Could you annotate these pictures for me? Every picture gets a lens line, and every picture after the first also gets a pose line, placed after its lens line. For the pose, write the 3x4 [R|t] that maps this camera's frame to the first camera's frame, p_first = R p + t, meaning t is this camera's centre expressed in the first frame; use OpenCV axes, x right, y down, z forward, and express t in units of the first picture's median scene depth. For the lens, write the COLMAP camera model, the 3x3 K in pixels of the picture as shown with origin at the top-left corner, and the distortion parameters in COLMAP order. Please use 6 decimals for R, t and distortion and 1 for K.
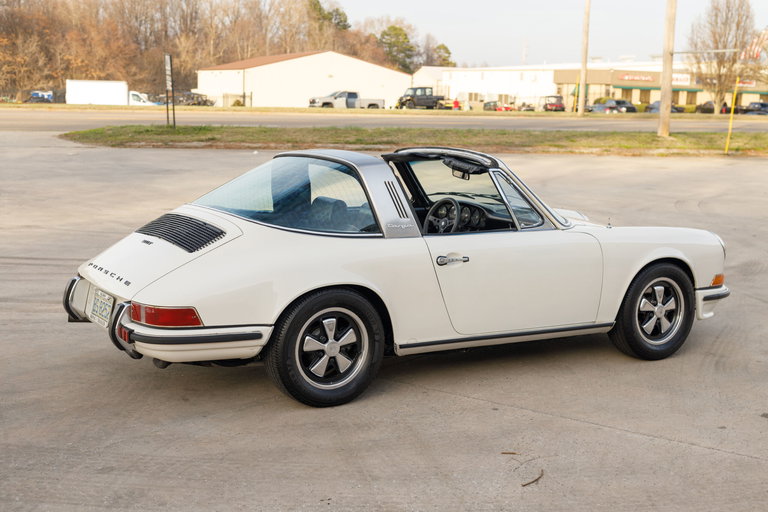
lens RADIAL K [[1123.8, 0, 360.6], [0, 1123.8, 254.7], [0, 0, 1]] dist [0.020884, -0.029667]
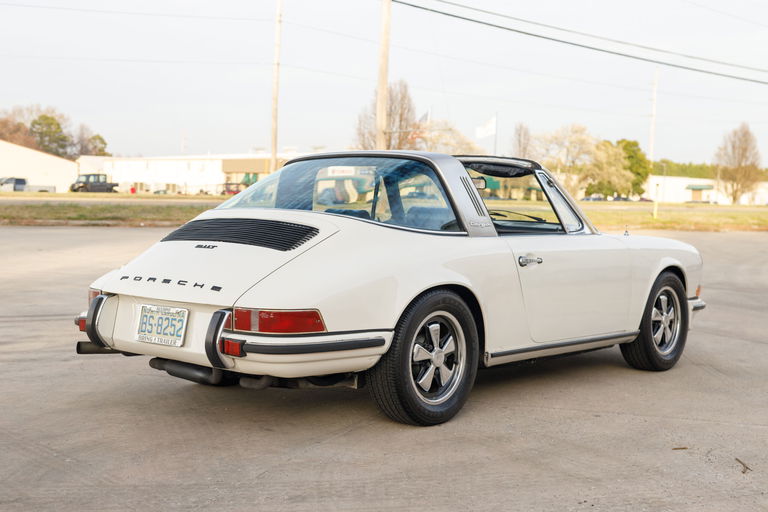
lens RADIAL K [[1123.8, 0, 360.6], [0, 1123.8, 254.7], [0, 0, 1]] dist [0.020884, -0.029667]
pose [[0.944020, -0.018227, 0.329384, -0.309319], [0.047593, 0.995552, -0.081312, 0.059441], [-0.326436, 0.092436, 0.940689, 0.148350]]
